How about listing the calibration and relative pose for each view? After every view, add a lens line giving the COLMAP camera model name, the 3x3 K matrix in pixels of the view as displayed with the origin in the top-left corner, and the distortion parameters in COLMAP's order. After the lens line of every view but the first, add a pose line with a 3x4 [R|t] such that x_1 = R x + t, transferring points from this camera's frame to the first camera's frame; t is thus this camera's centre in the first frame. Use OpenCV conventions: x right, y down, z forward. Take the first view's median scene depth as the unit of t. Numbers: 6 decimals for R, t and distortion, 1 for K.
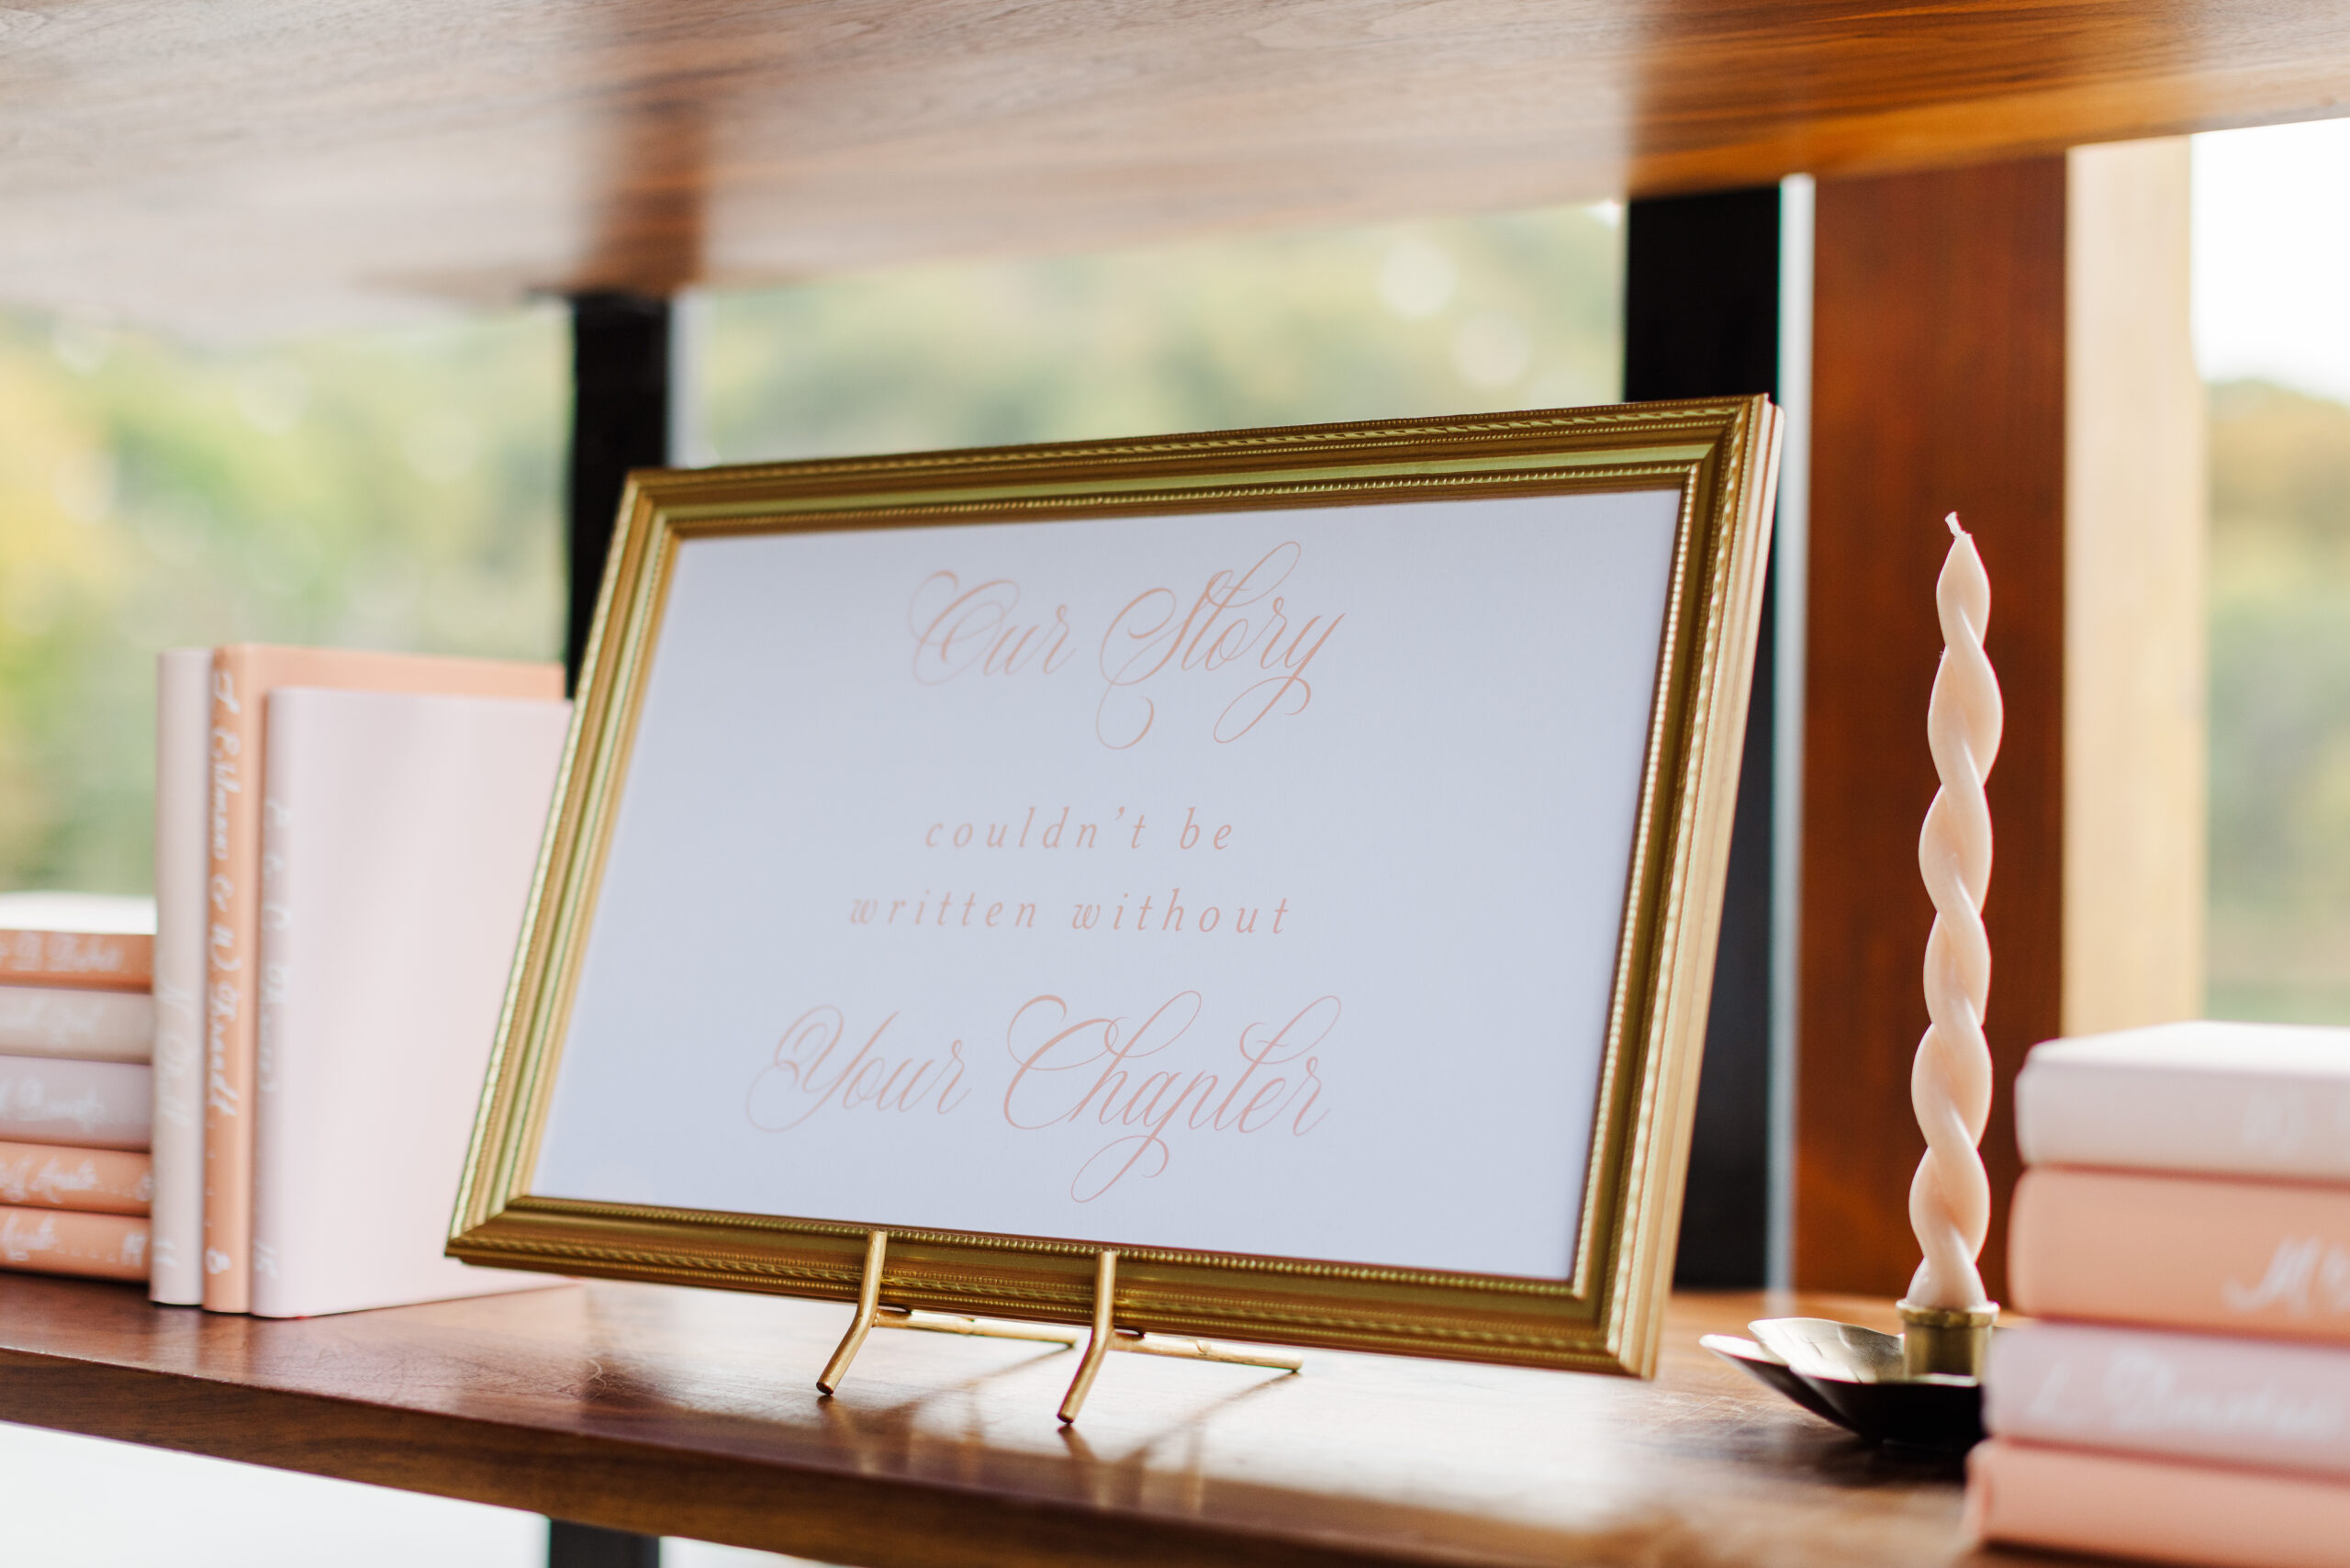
lens RADIAL K [[3489.9, 0, 1173.8], [0, 3489.9, 792.3], [0, 0, 1]] dist [0.124340, 0.000000]
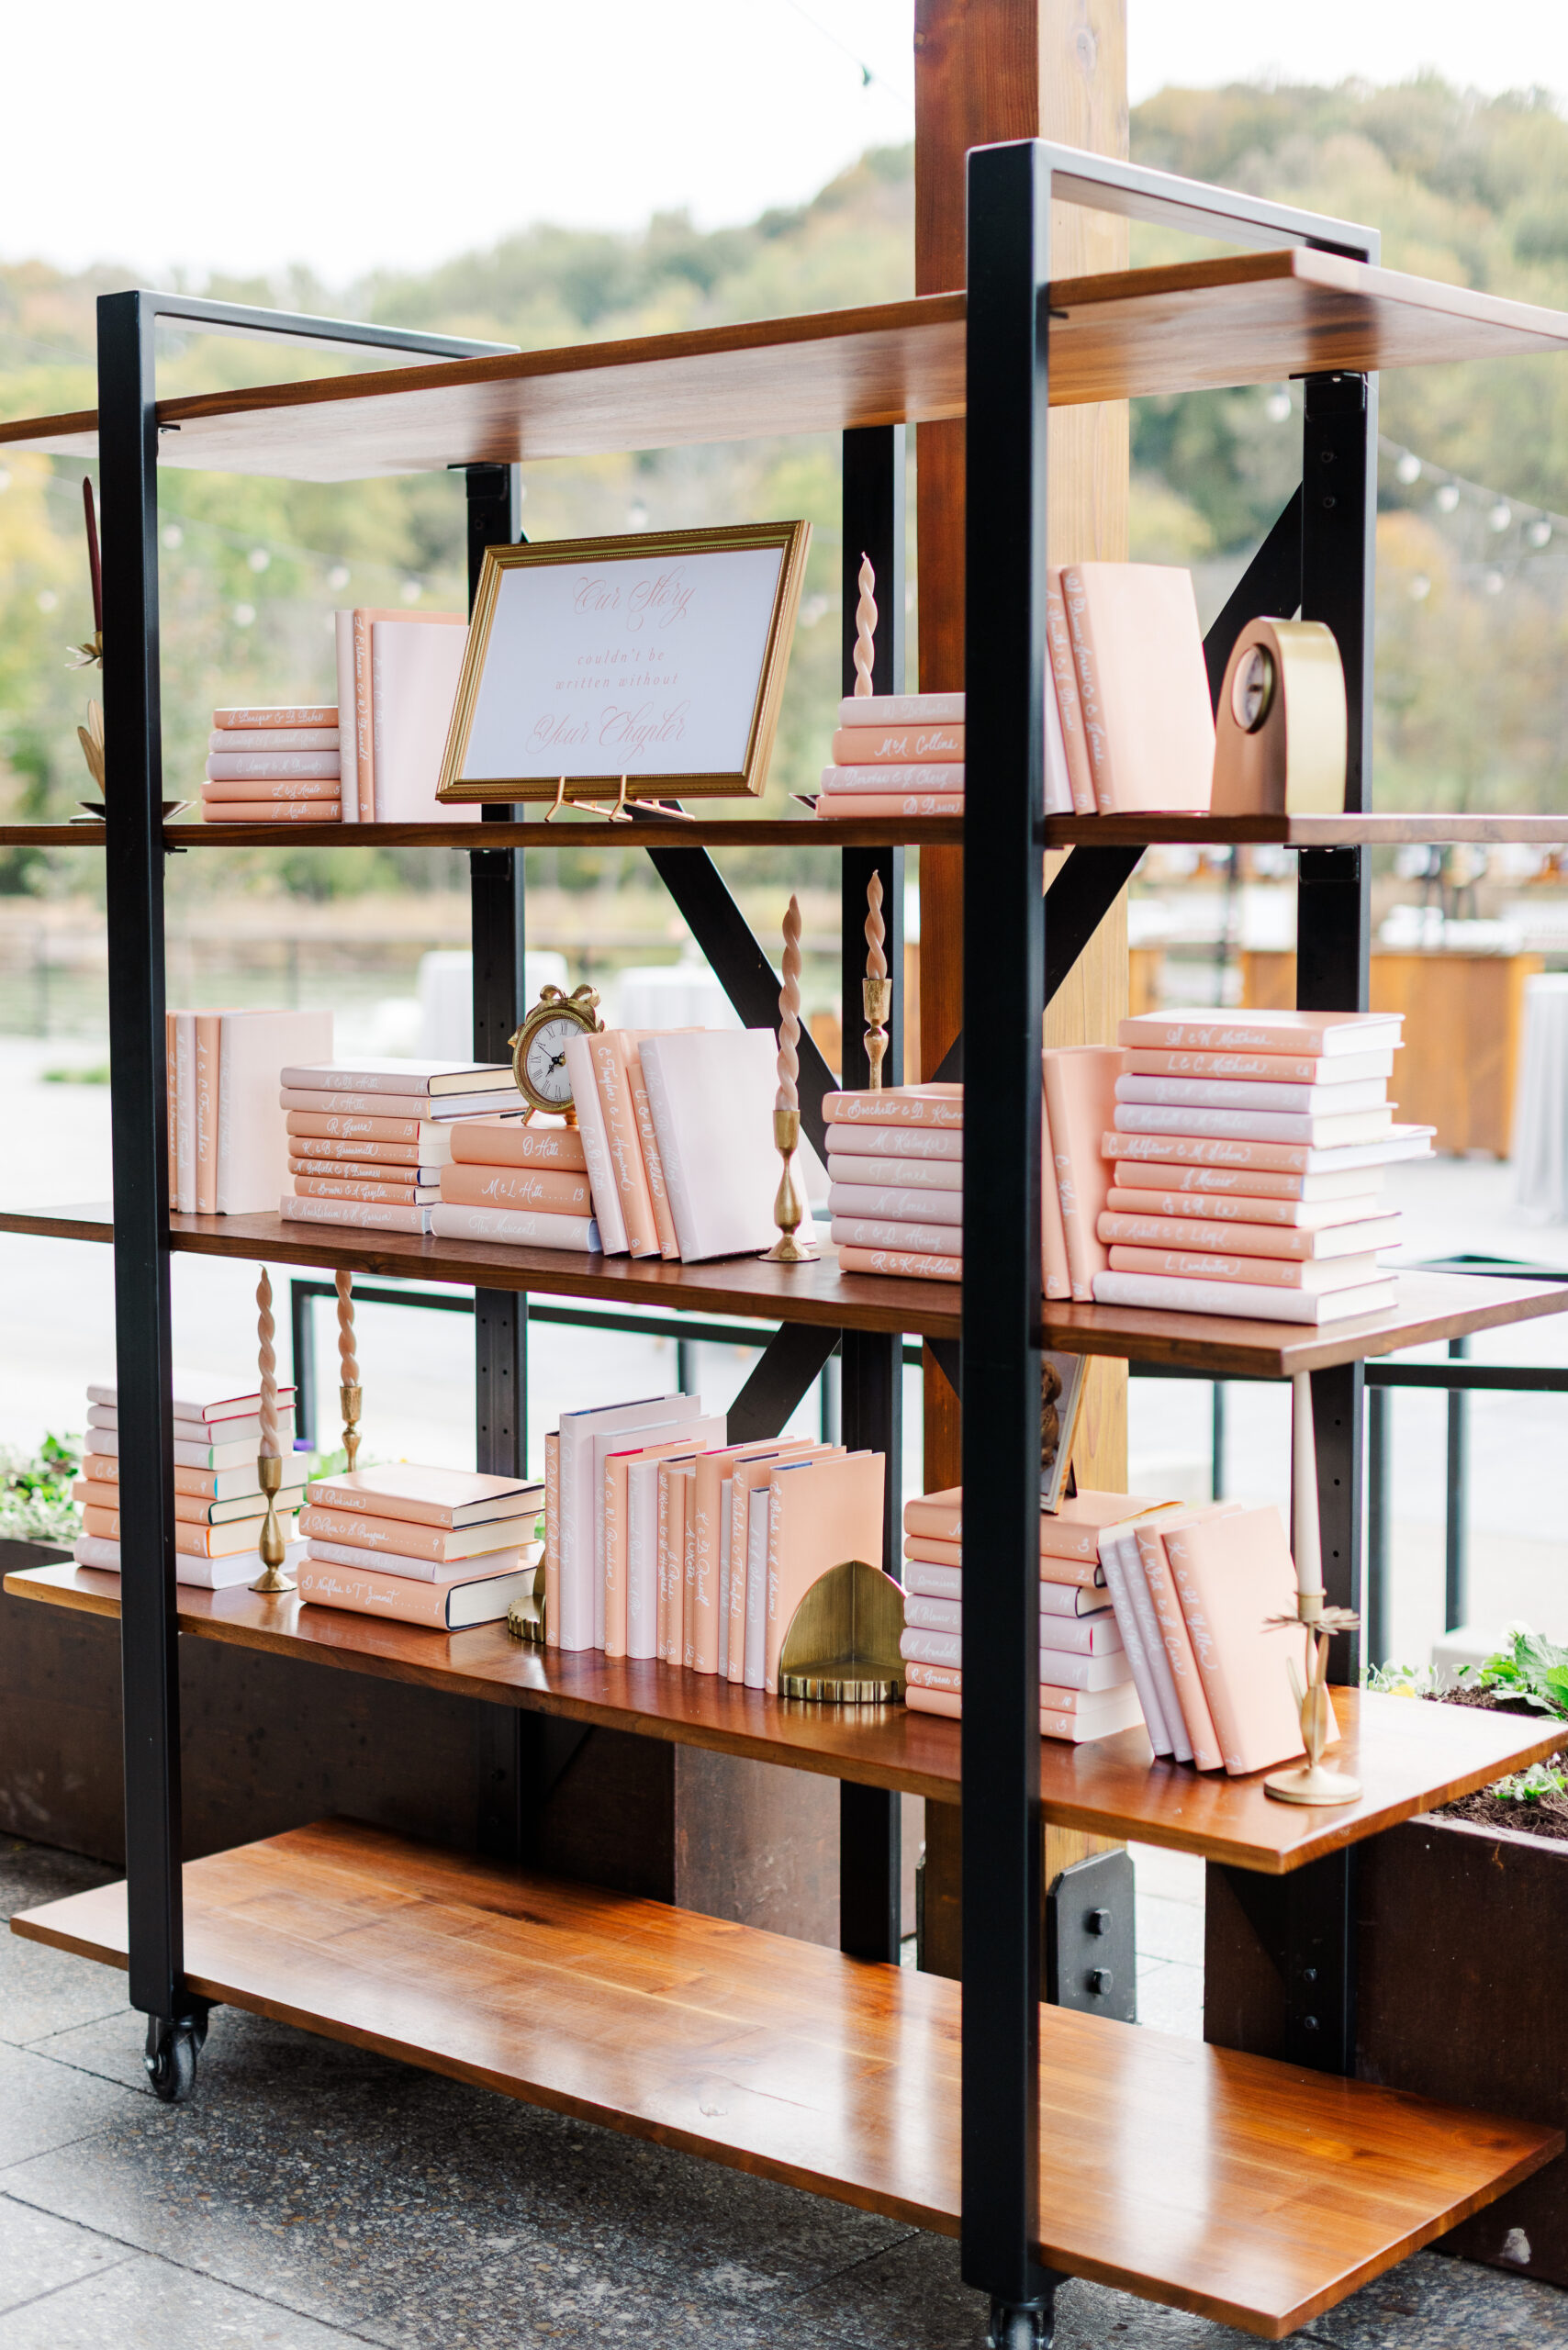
lens RADIAL K [[3489.9, 0, 779.2], [0, 3489.9, 1161.7], [0, 0, 1]] dist [0.124340, 0.000000]
pose [[0.995703, -0.010209, -0.092044, 0.379670], [0.019509, 0.994723, 0.100721, 0.140160], [0.090530, -0.102084, 0.990648, -2.081496]]
